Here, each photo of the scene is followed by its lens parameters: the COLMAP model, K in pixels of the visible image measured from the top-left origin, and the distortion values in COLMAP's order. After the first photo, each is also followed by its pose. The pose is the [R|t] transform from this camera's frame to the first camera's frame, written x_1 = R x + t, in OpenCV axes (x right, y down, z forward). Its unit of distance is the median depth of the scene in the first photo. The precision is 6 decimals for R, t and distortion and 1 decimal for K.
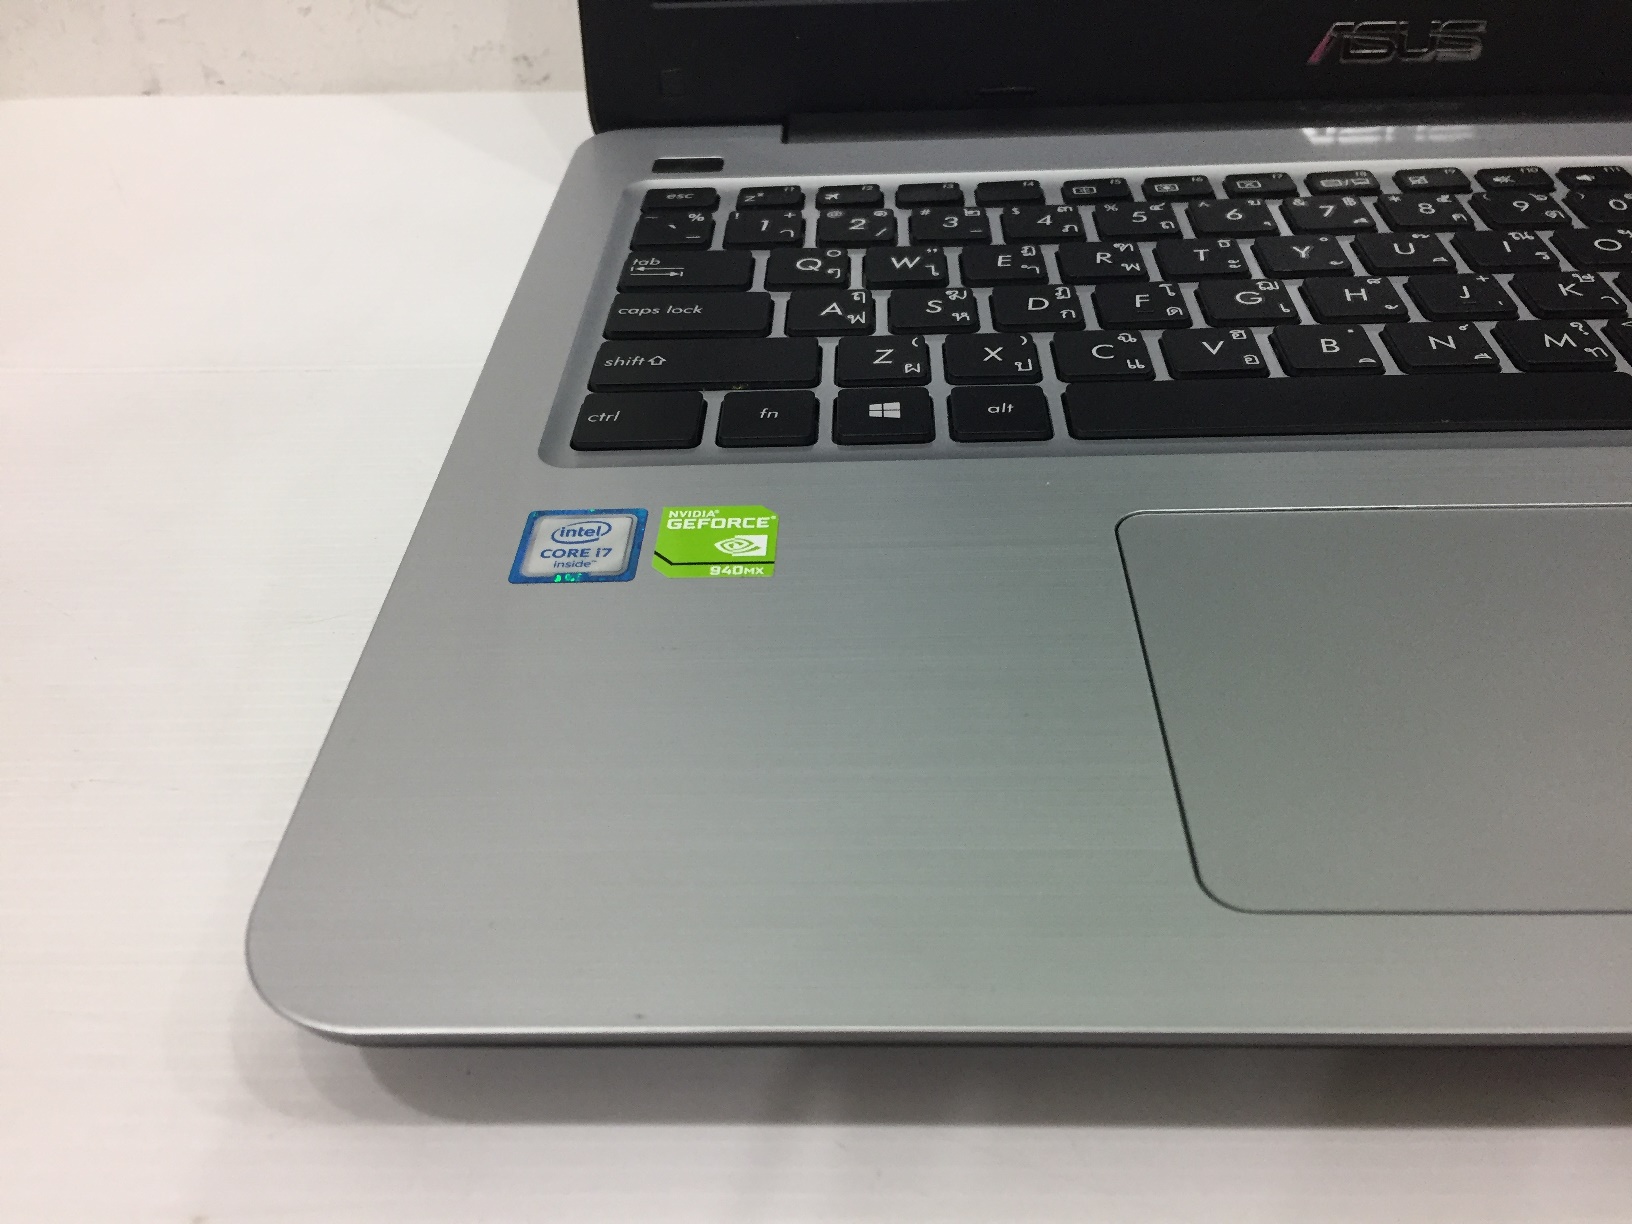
lens RADIAL K [[1407.2, 0, 816.1], [0, 1407.2, 619.0], [0, 0, 1]] dist [0.081979, -0.132971]
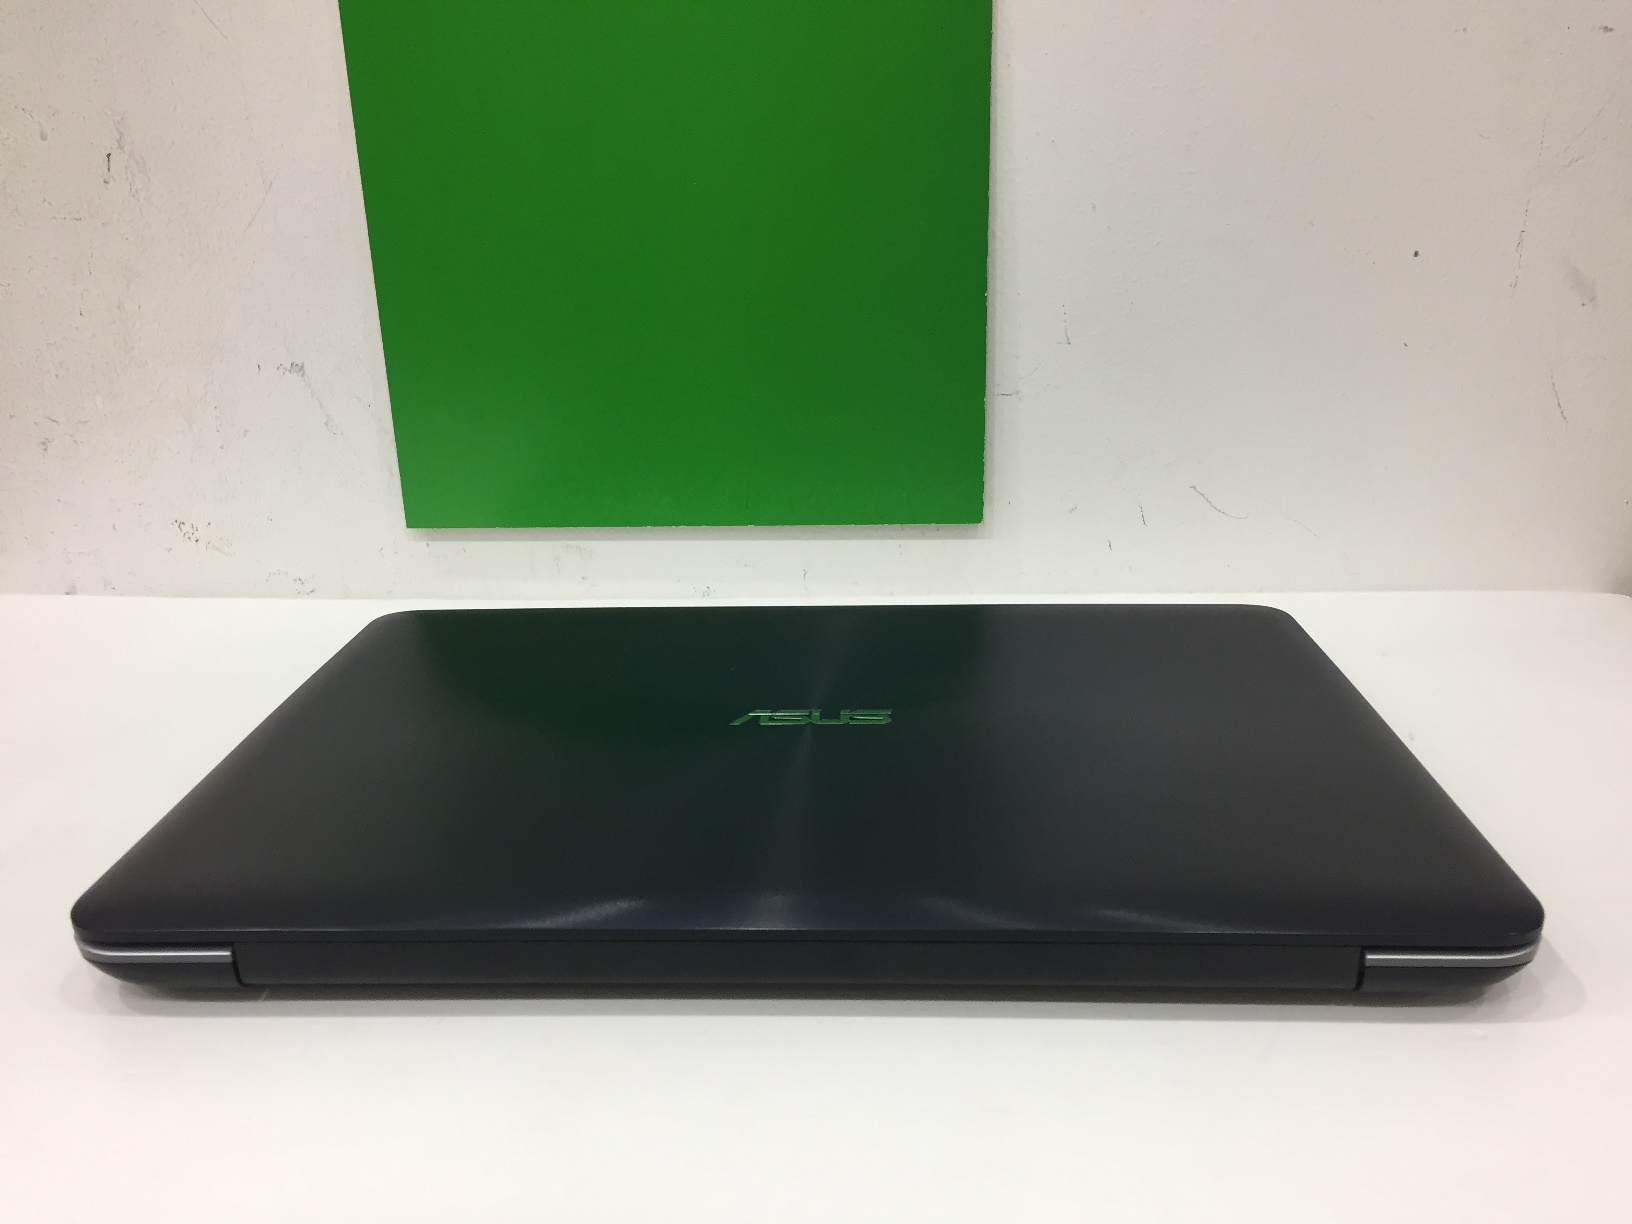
lens RADIAL K [[1407.2, 0, 816.1], [0, 1407.2, 619.0], [0, 0, 1]] dist [0.081979, -0.132971]
pose [[0.999295, 0.027011, -0.026075, 0.632093], [-0.033897, 0.947720, -0.317298, 0.214826], [0.016141, 0.317958, 0.947967, -0.766914]]
